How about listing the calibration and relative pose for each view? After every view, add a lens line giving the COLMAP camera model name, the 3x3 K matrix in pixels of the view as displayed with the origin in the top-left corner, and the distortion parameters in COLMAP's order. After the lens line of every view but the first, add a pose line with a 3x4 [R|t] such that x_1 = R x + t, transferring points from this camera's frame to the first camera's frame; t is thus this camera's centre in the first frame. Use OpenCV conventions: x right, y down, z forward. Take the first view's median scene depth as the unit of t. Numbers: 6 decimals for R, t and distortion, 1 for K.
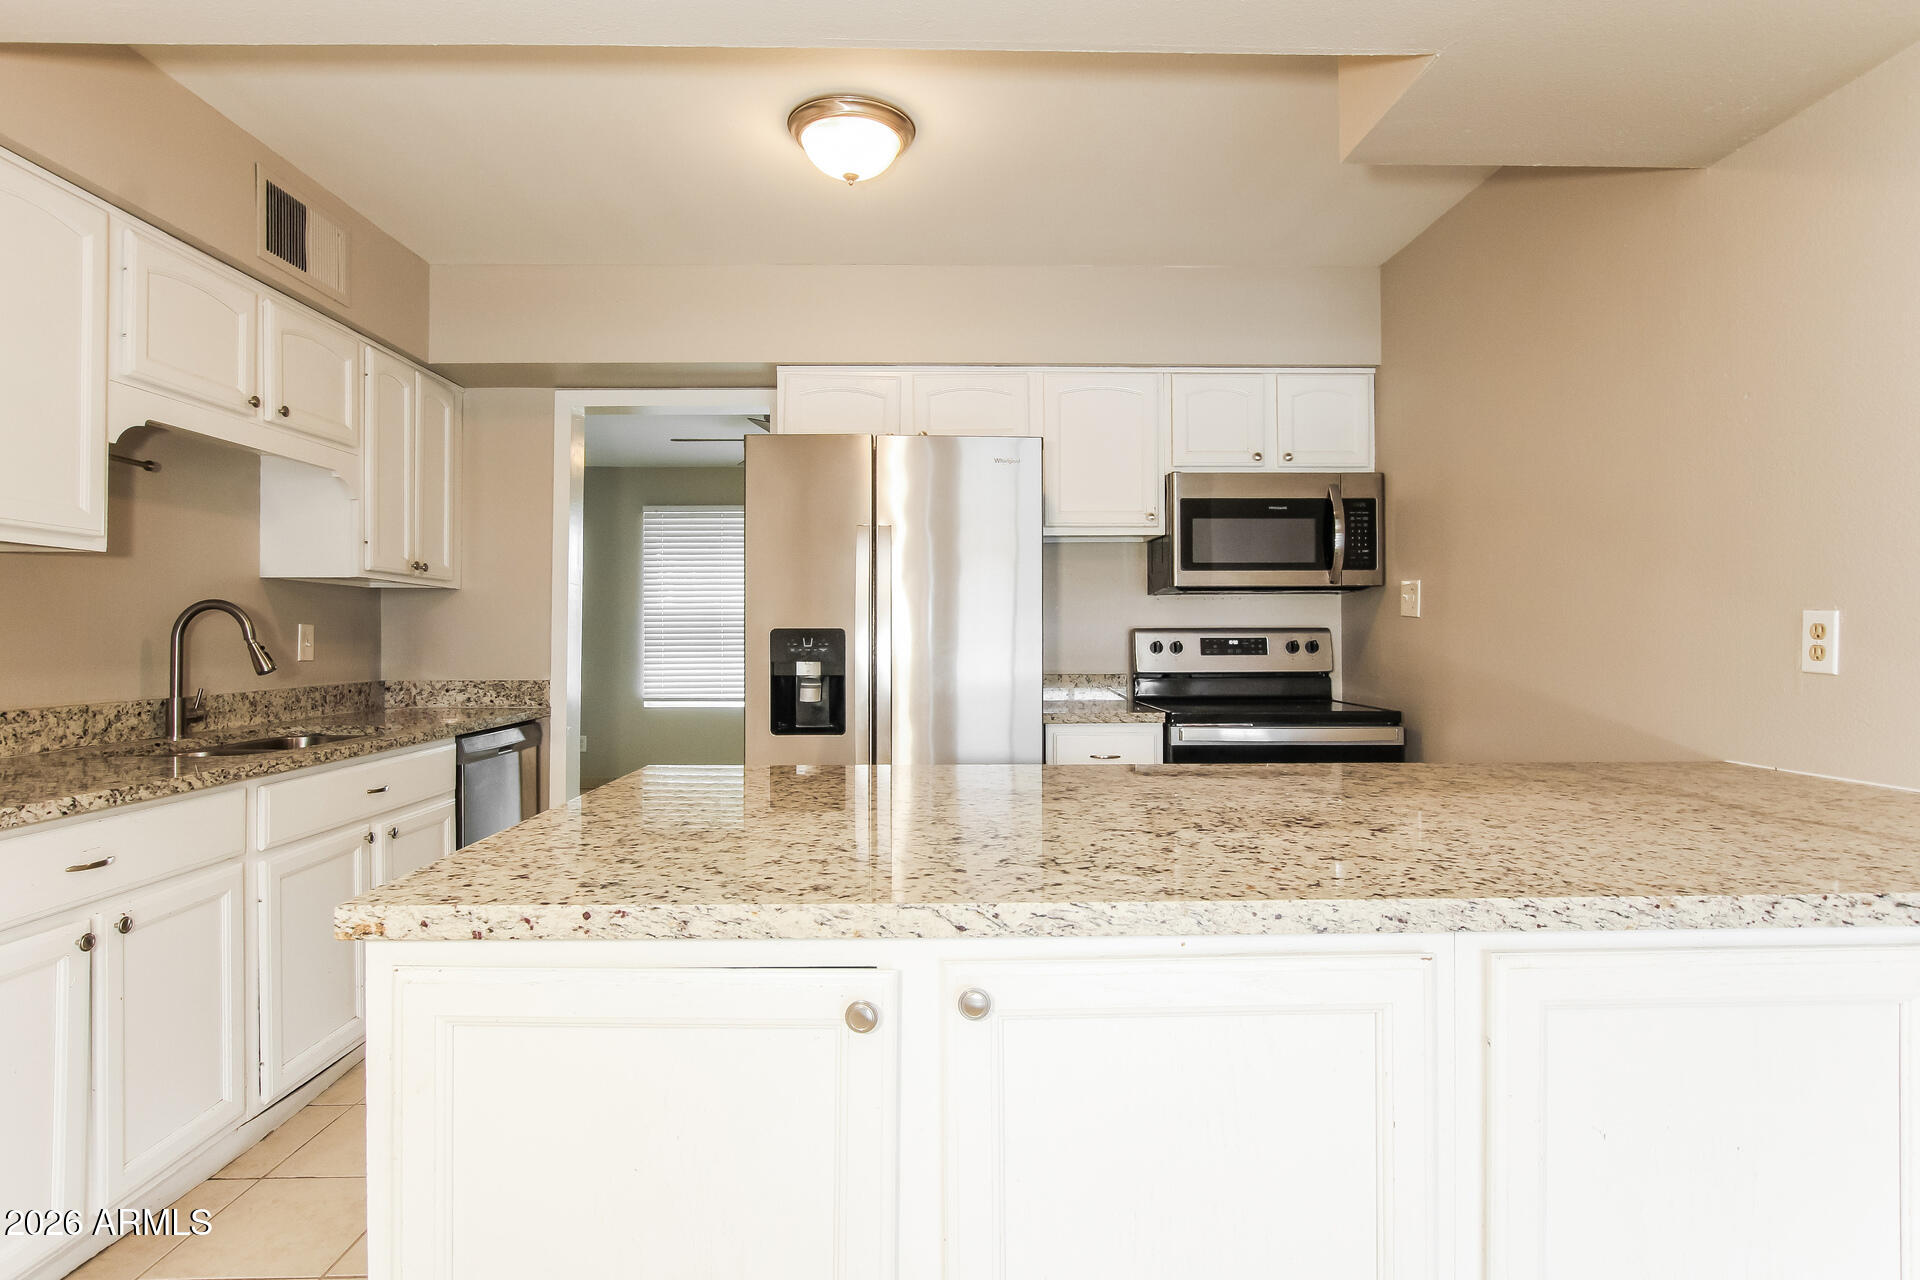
lens RADIAL K [[984.3, 0, 958.5], [0, 984.3, 640.2], [0, 0, 1]] dist [-0.023682, 0.001082]
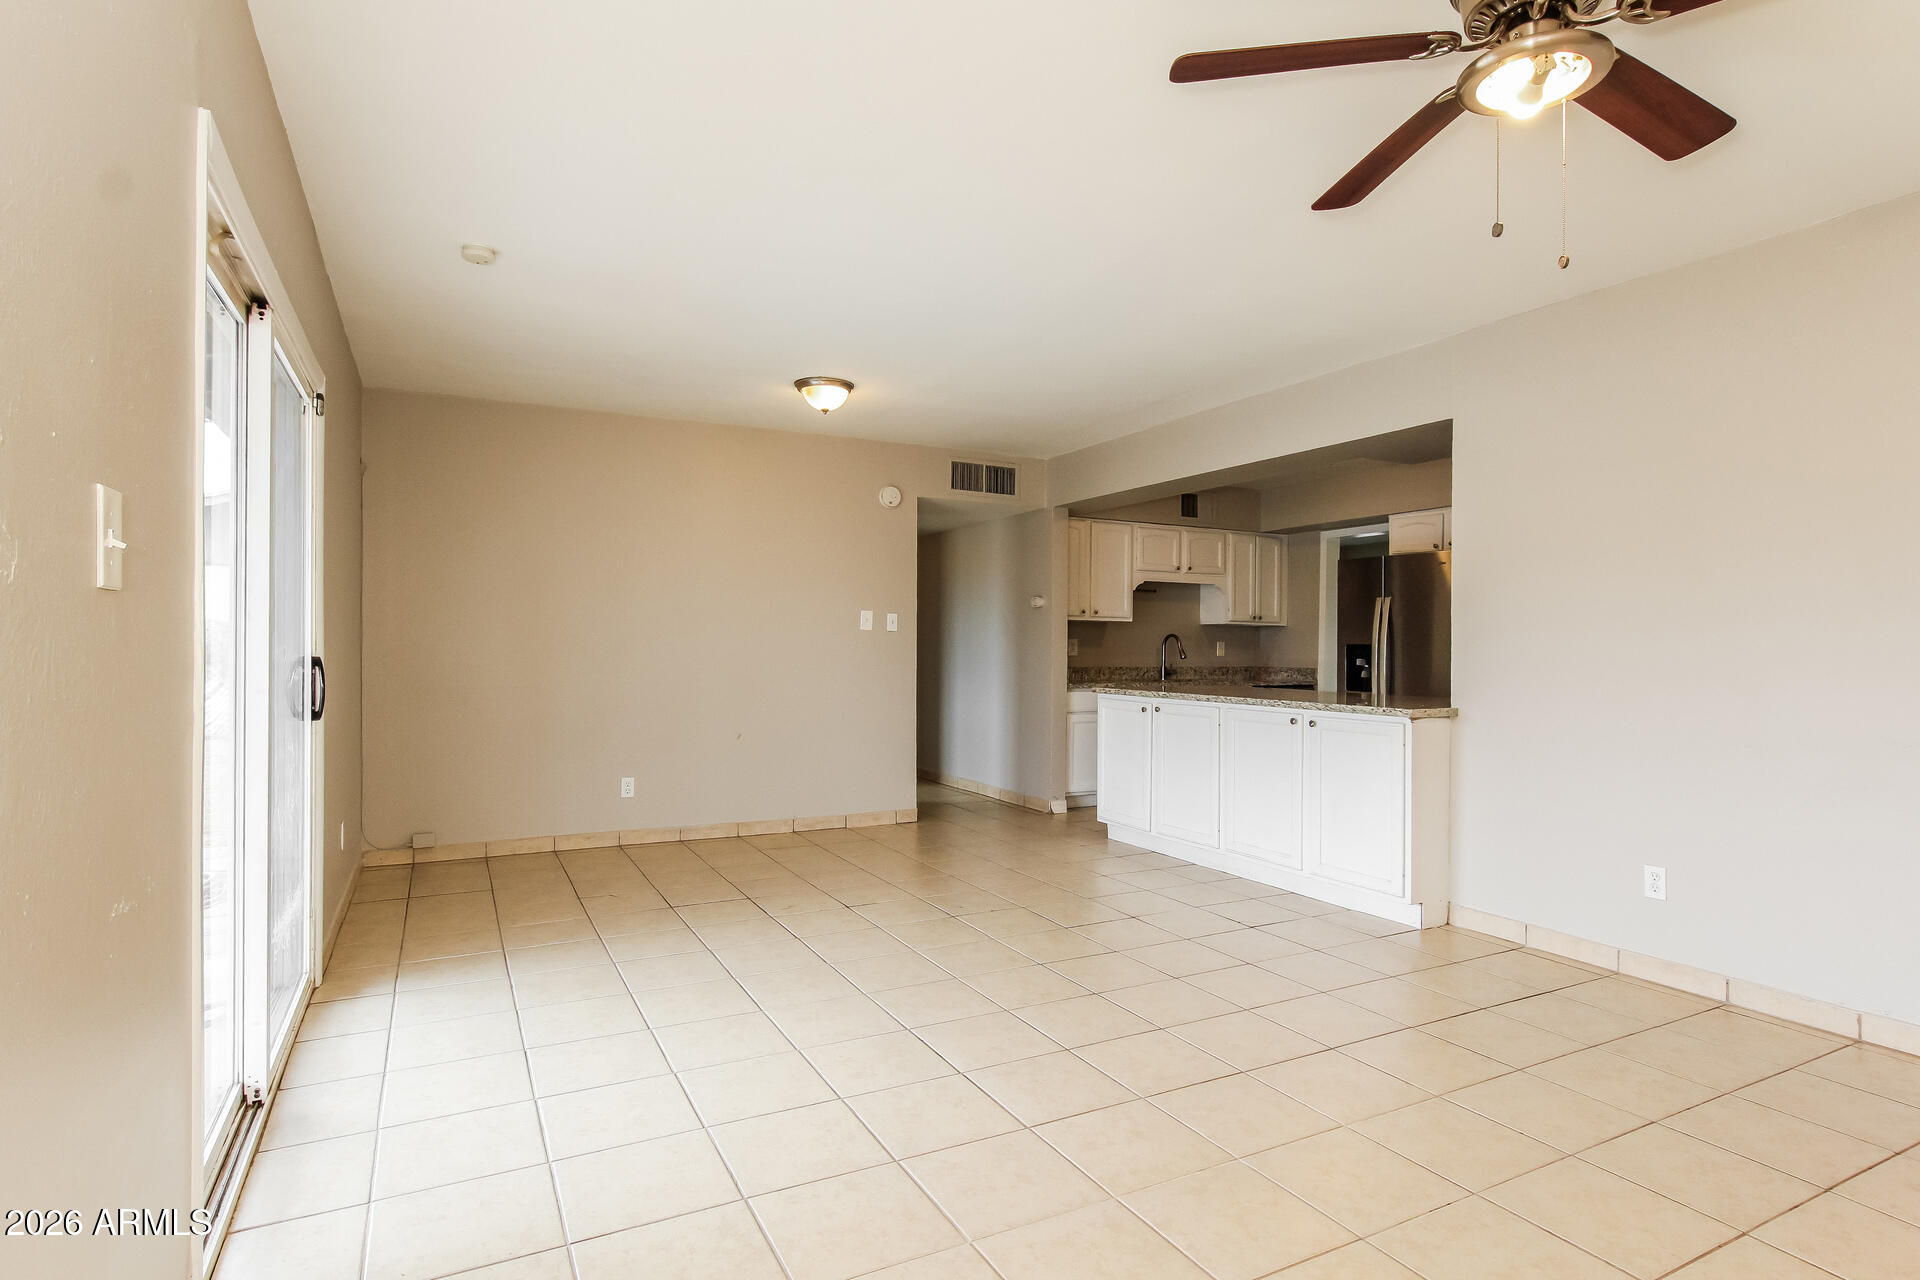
lens RADIAL K [[984.3, 0, 958.5], [0, 984.3, 640.2], [0, 0, 1]] dist [-0.023682, 0.001082]
pose [[0.441168, -0.003334, -0.897418, 1.396070], [-0.009678, 0.999917, -0.008473, 0.007723], [0.897372, 0.012423, 0.441099, -0.775152]]
